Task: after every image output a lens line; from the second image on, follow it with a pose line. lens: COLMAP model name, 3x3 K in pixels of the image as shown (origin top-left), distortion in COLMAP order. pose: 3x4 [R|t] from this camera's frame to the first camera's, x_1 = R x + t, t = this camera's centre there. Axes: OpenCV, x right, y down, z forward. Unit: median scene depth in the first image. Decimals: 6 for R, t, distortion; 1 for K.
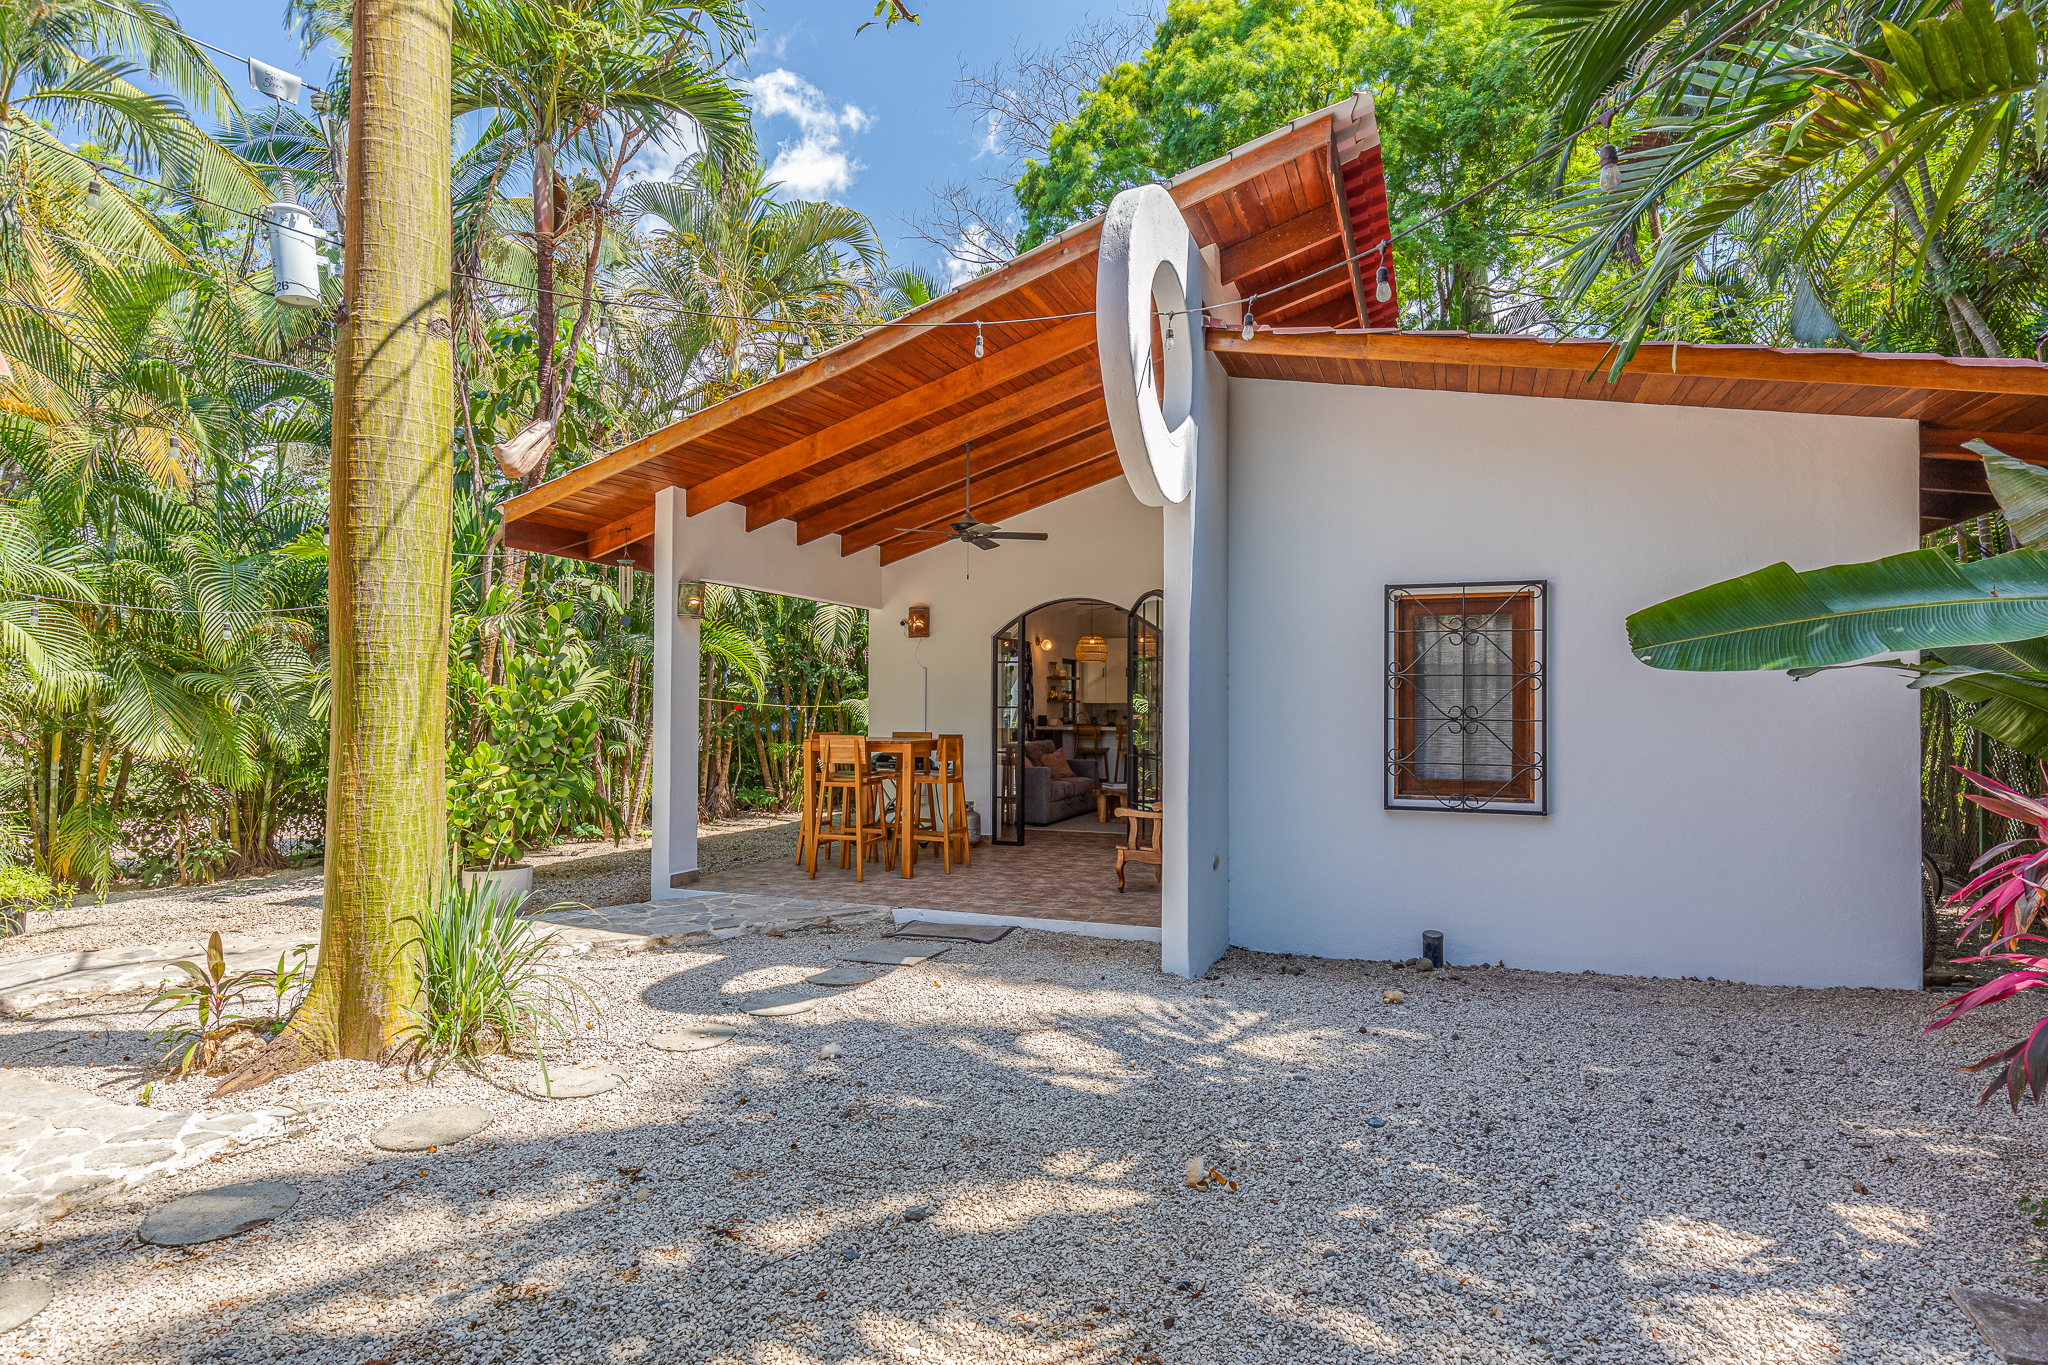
lens RADIAL K [[957.0, 0, 1024.2], [0, 957.0, 680.1], [0, 0, 1]] dist [0.001662, -0.001799]
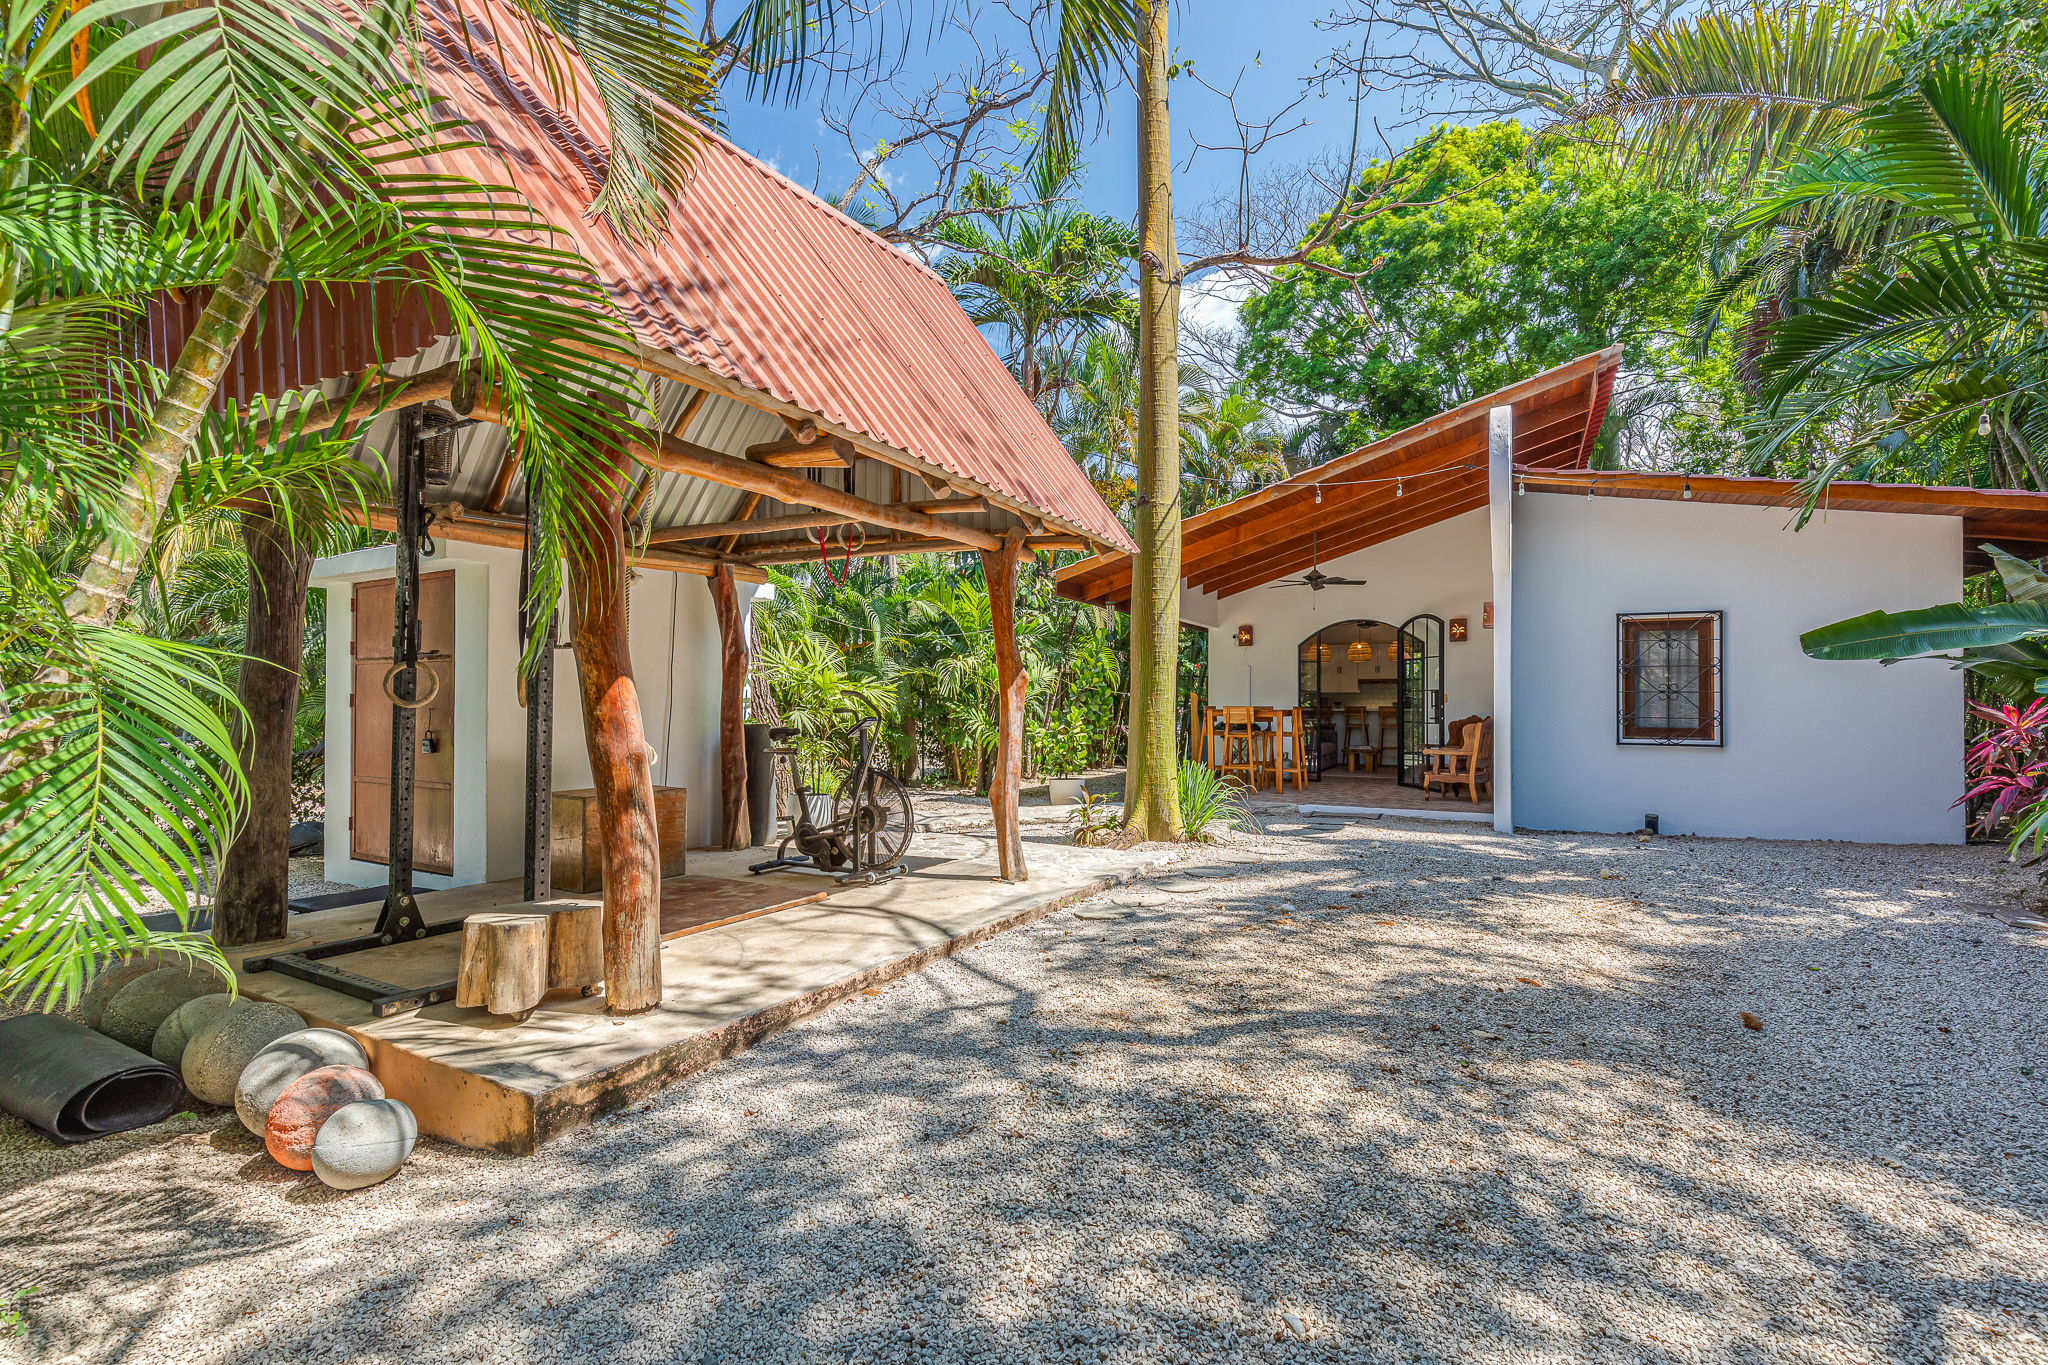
lens RADIAL K [[828.1, 0, 1023.0], [0, 828.1, 682.6], [0, 0, 1]] dist [-0.002220, 0.000505]
pose [[0.992442, -0.004824, -0.122624, -0.506085], [0.005098, 0.999985, 0.001926, 0.015867], [0.122613, -0.002536, 0.992451, -0.612419]]
